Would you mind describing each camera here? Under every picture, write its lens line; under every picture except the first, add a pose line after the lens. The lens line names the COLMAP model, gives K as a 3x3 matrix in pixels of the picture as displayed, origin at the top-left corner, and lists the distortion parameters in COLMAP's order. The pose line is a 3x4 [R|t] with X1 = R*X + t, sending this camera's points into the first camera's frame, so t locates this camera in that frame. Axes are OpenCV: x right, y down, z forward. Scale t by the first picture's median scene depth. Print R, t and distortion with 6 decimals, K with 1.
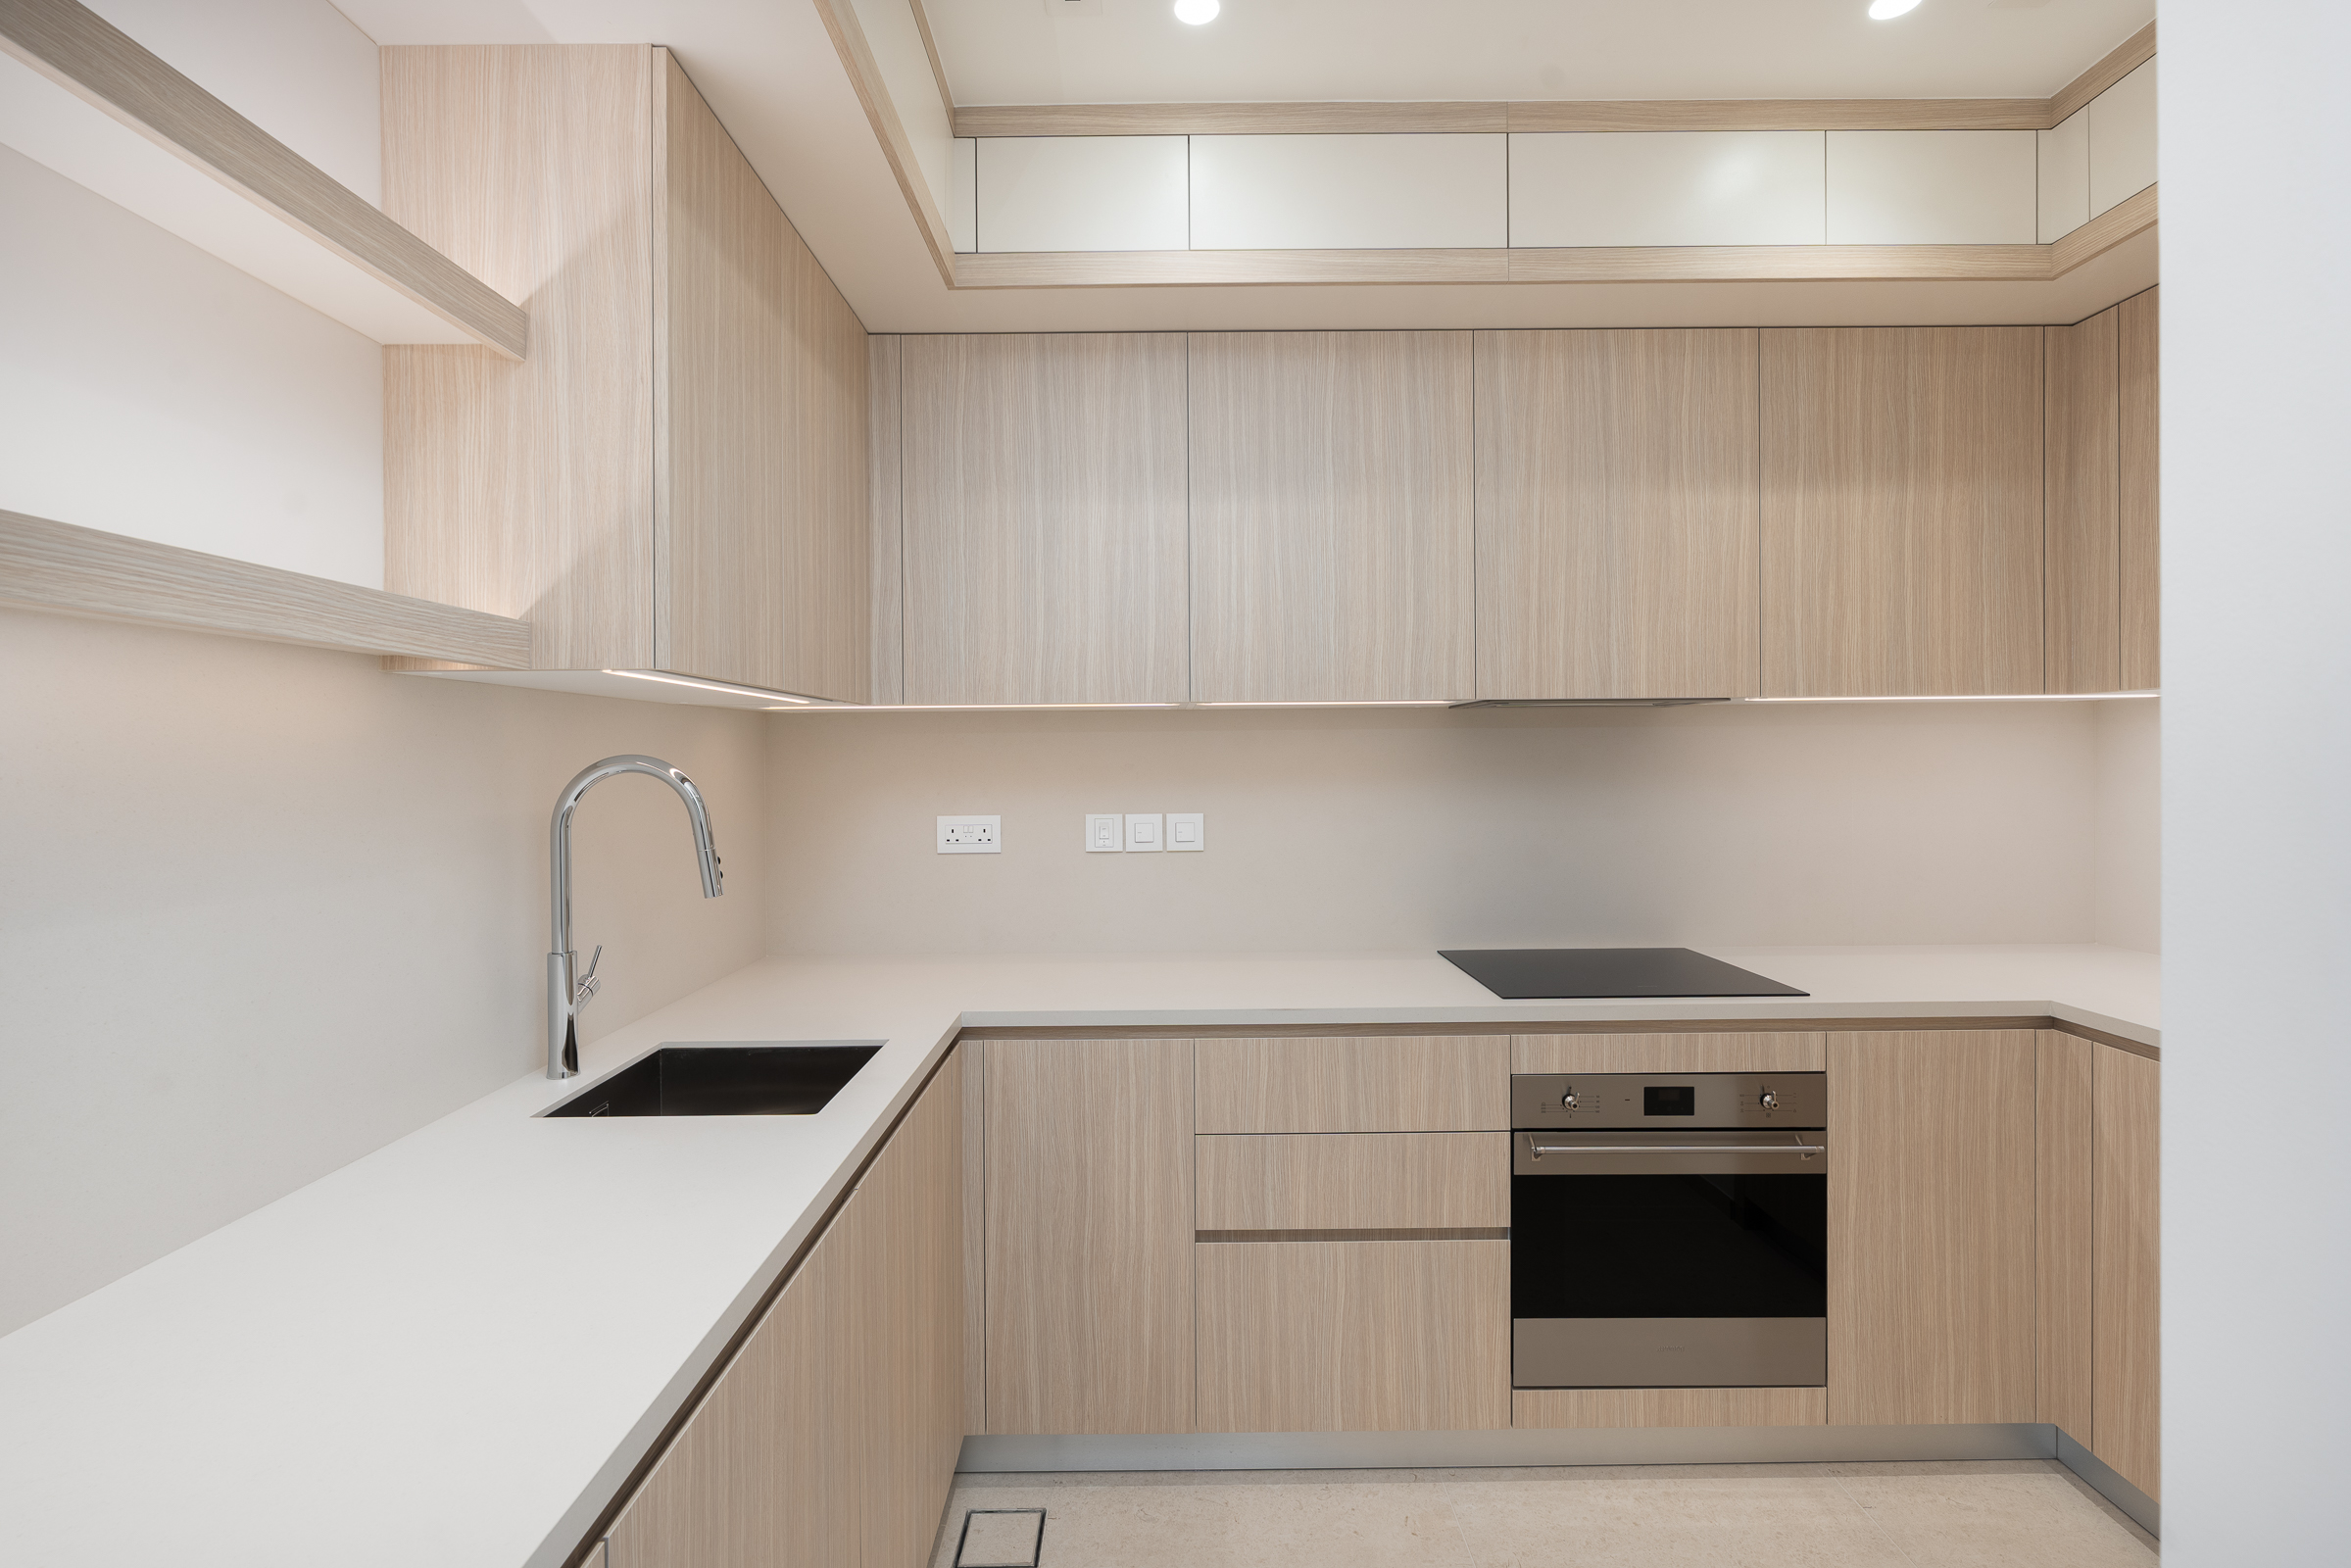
lens RADIAL K [[1085.4, 0, 1172.3], [0, 1085.4, 766.4], [0, 0, 1]] dist [0.001750, 0.000653]
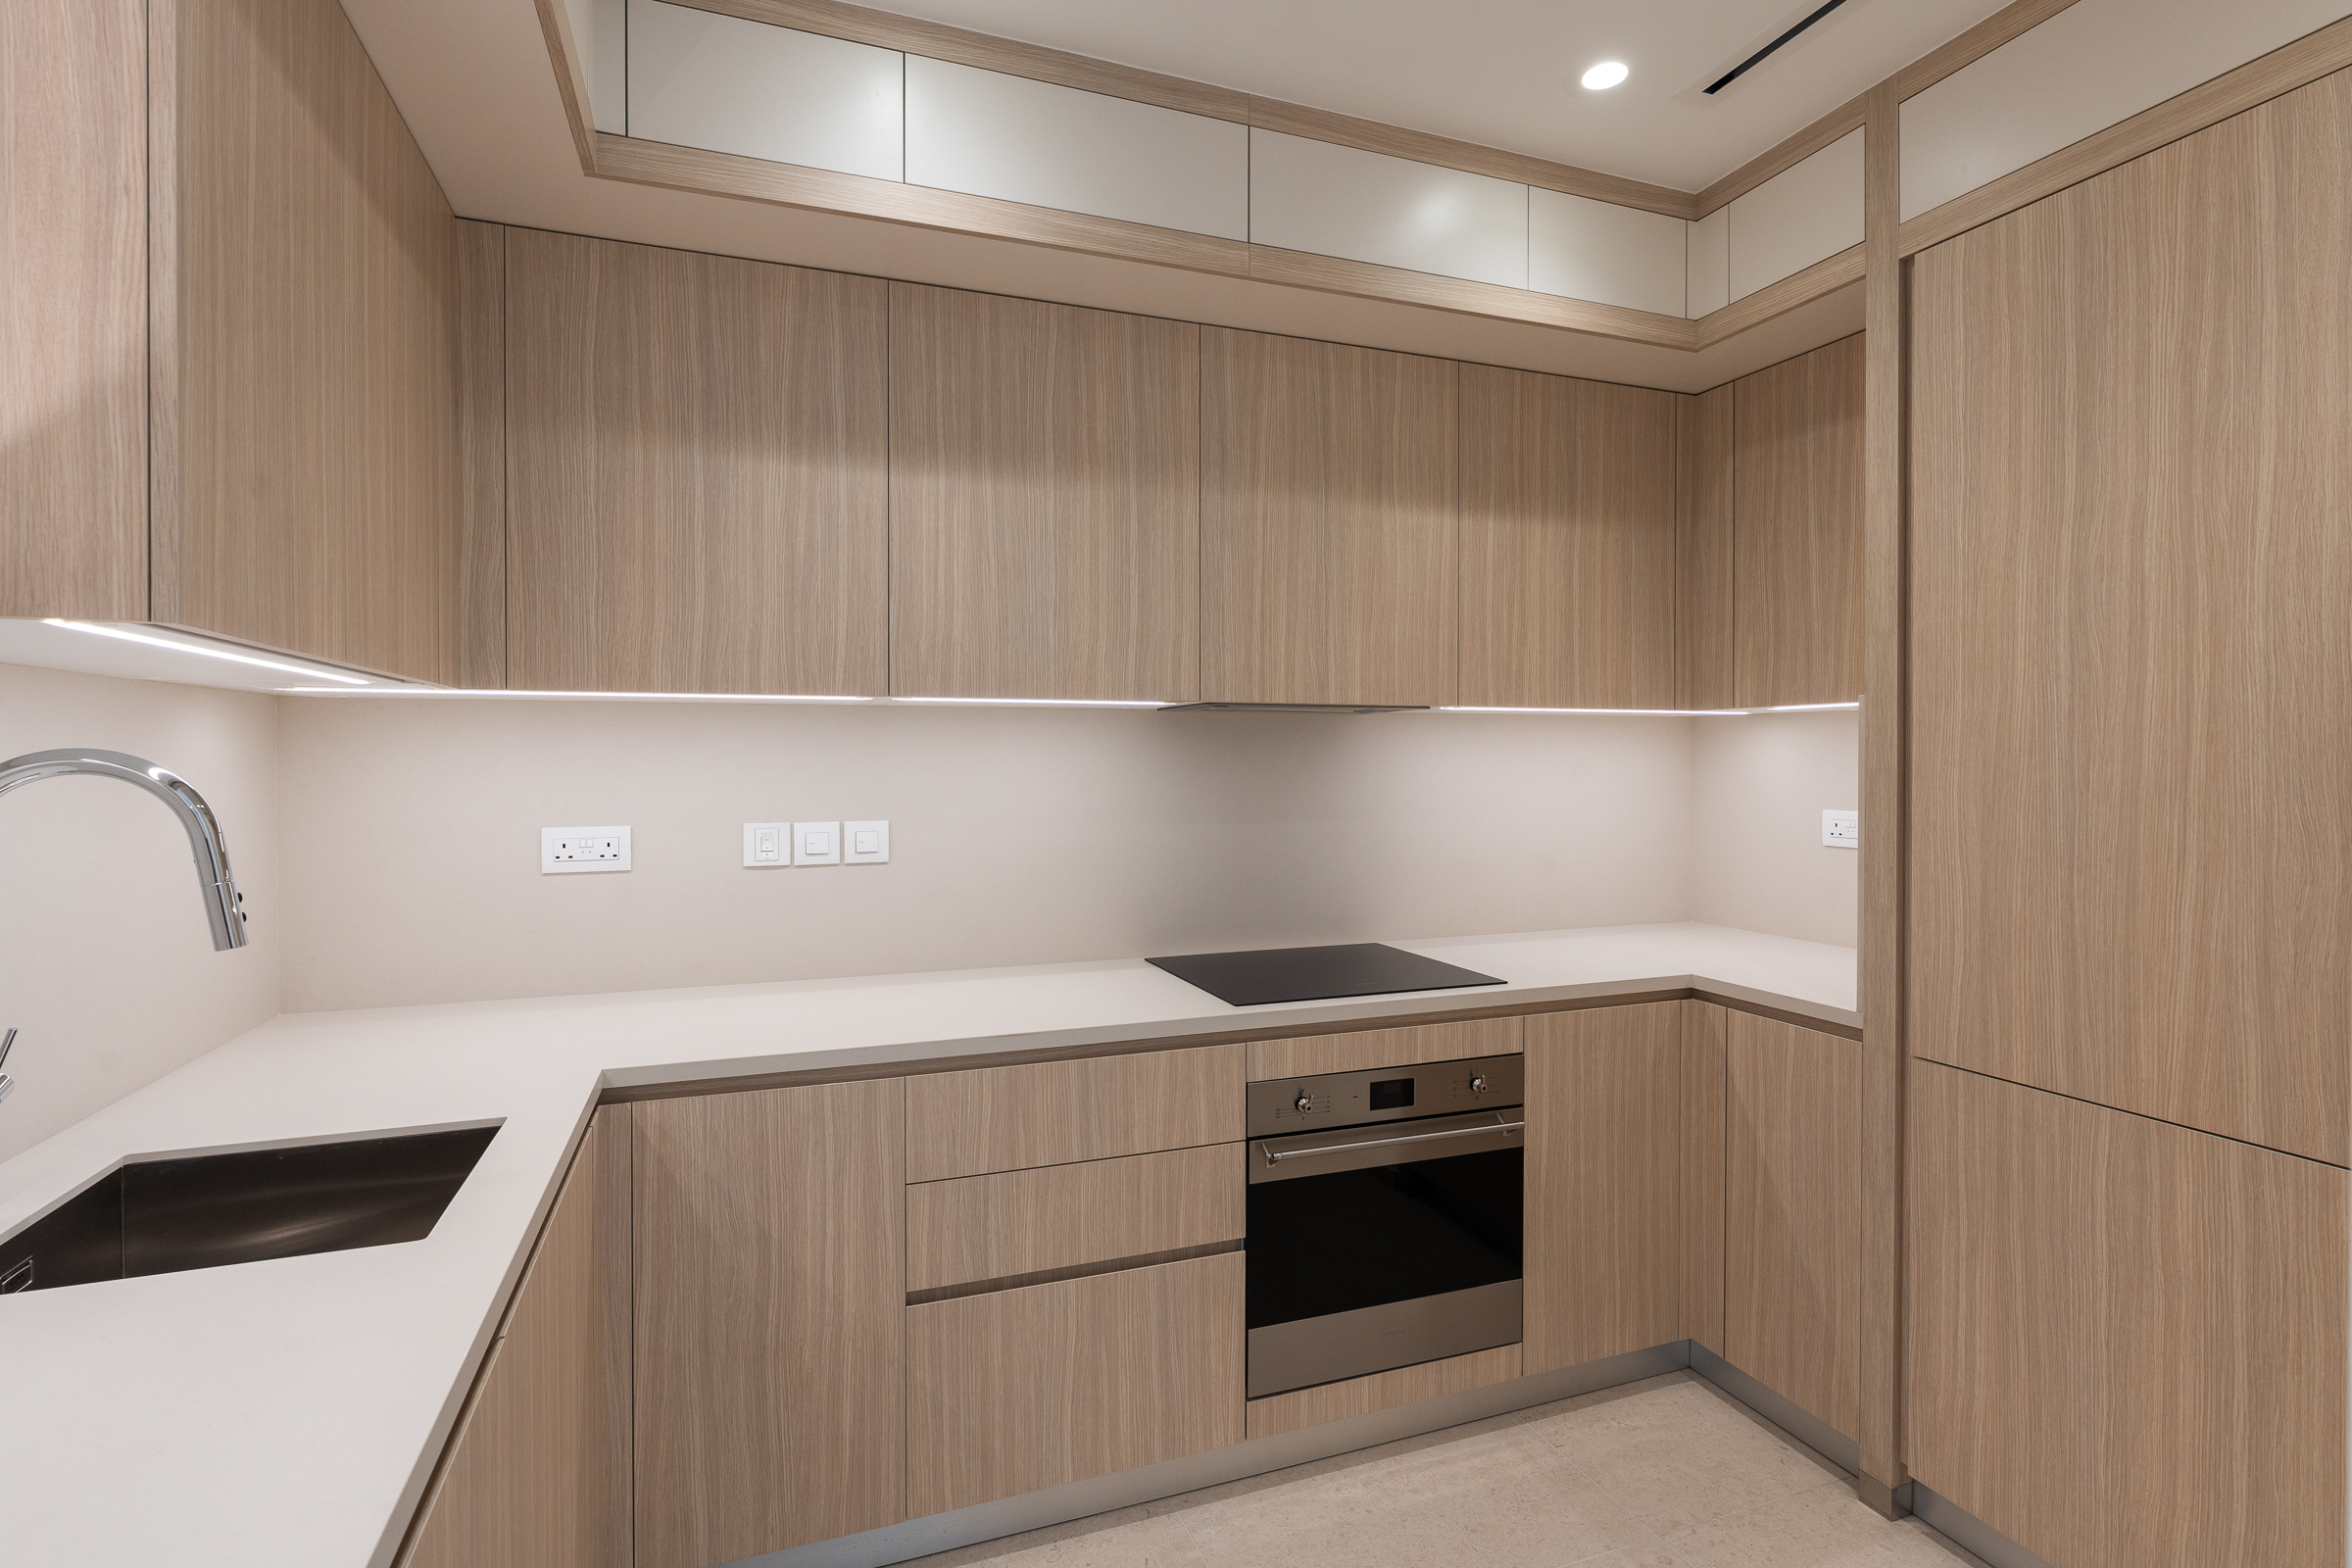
lens RADIAL K [[1067.5, 0, 1173.7], [0, 1067.5, 771.3], [0, 0, 1]] dist [-0.001015, 0.001446]
pose [[0.931477, 0.003289, 0.363785, -0.102438], [-0.004174, 0.999990, 0.001648, -0.000190], [-0.363776, -0.003053, 0.931482, 0.121852]]
